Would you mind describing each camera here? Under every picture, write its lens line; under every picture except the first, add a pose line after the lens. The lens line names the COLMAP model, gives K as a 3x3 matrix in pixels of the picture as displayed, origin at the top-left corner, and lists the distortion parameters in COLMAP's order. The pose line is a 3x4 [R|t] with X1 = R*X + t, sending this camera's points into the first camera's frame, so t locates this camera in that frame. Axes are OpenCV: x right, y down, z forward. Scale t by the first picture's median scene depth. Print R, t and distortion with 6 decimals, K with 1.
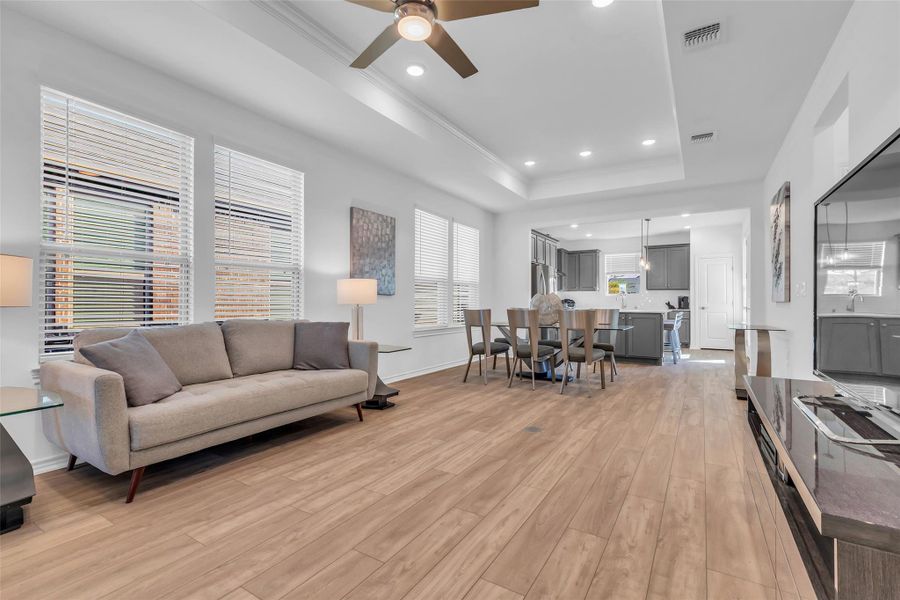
lens RADIAL K [[401.1, 0, 454.9], [0, 401.1, 306.0], [0, 0, 1]] dist [-0.000682, -0.000063]
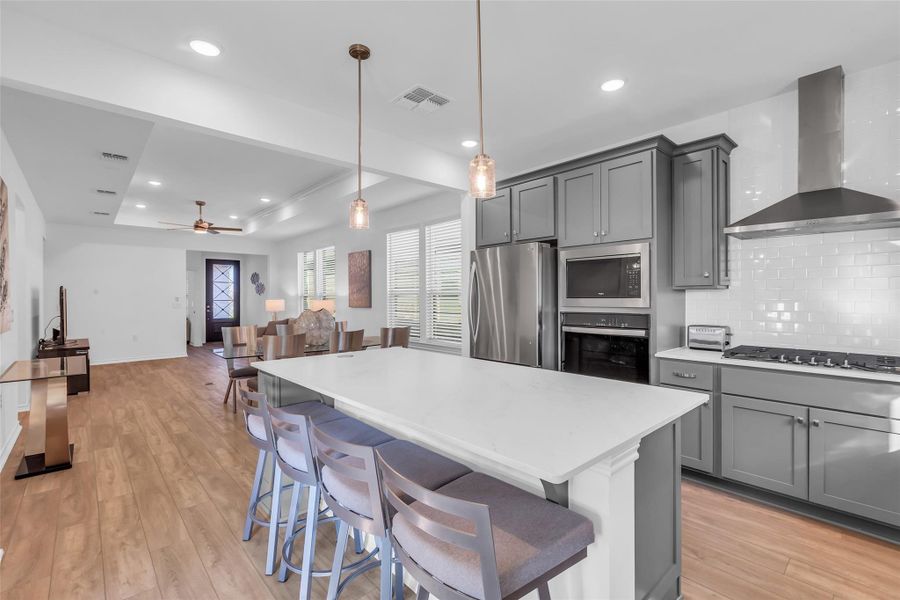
lens RADIAL K [[403.5, 0, 457.9], [0, 403.5, 296.6], [0, 0, 1]] dist [-0.001535, -0.000094]
pose [[-0.265091, -0.001266, -0.964222, 1.096358], [-0.003263, 0.999995, -0.000416, -0.065322], [0.964218, 0.003036, -0.265094, 1.681188]]
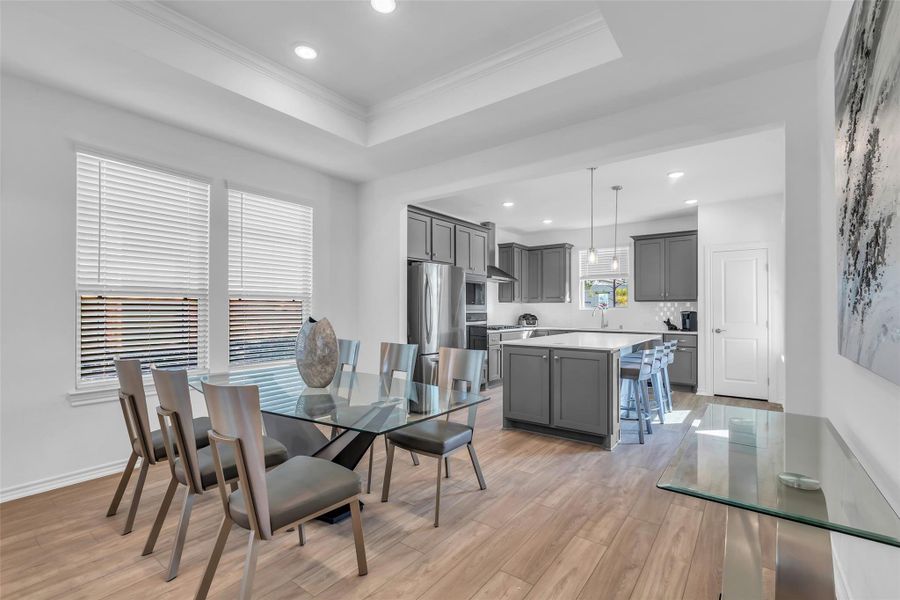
lens RADIAL K [[401.1, 0, 454.9], [0, 401.1, 306.0], [0, 0, 1]] dist [-0.000682, -0.000063]
pose [[0.995960, -0.002421, -0.089762, 0.470274], [0.000951, 0.999865, -0.016422, -0.042047], [0.089789, 0.016270, 0.995828, 0.595085]]
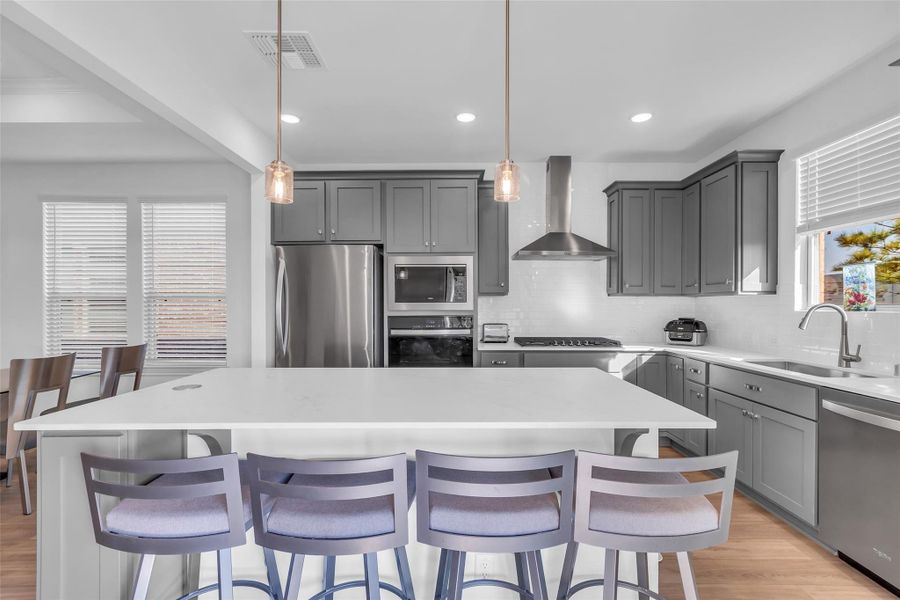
lens RADIAL K [[401.1, 0, 454.9], [0, 401.1, 306.0], [0, 0, 1]] dist [-0.000682, -0.000063]
pose [[0.518159, 0.001309, -0.855283, 1.044076], [-0.004347, 0.999990, -0.001104, -0.057435], [0.855273, 0.004290, 0.518160, 1.407550]]
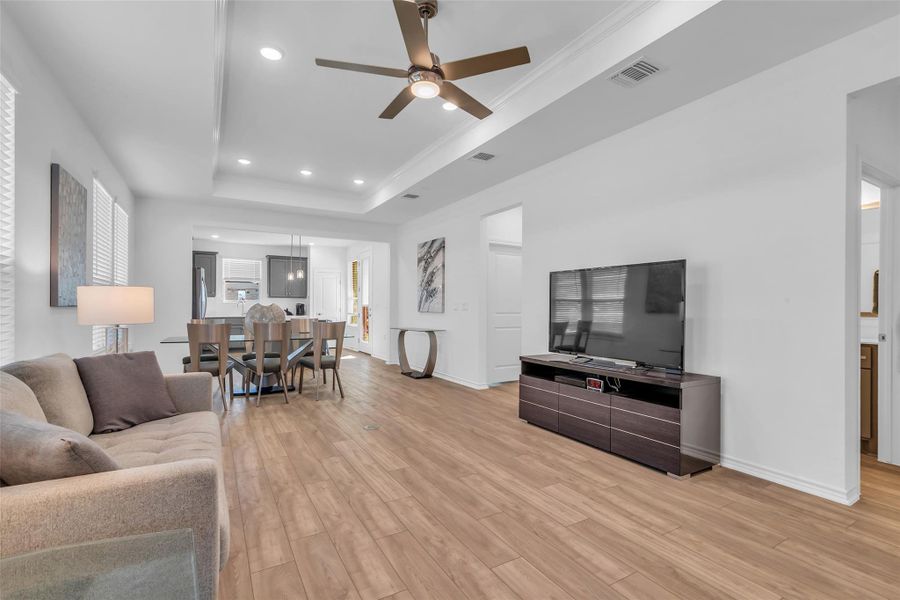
lens RADIAL K [[415.3, 0, 450.0], [0, 415.3, 300.0], [0, 0, 1]] dist [0.001356, 0.000136]
pose [[0.476617, 0.012705, 0.879019, -0.485691], [0.004894, 0.999842, -0.017105, -0.024470], [-0.879098, 0.012455, 0.476479, 0.143494]]
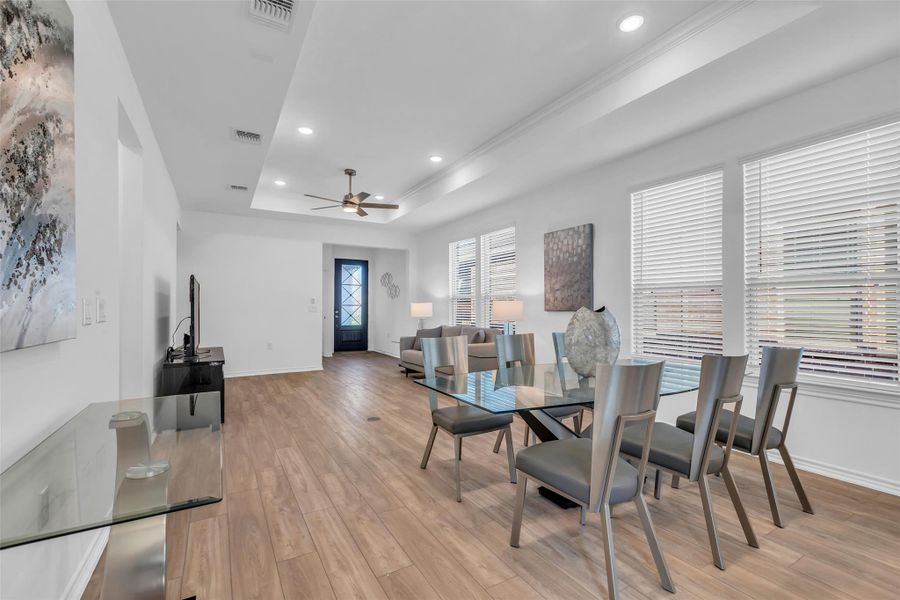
lens RADIAL K [[401.1, 0, 454.9], [0, 401.1, 306.0], [0, 0, 1]] dist [-0.000682, -0.000063]
pose [[-0.465137, -0.006759, -0.885213, 0.781285], [-0.009499, 0.999951, -0.002644, -0.034081], [0.885188, 0.007179, -0.465178, 1.173194]]
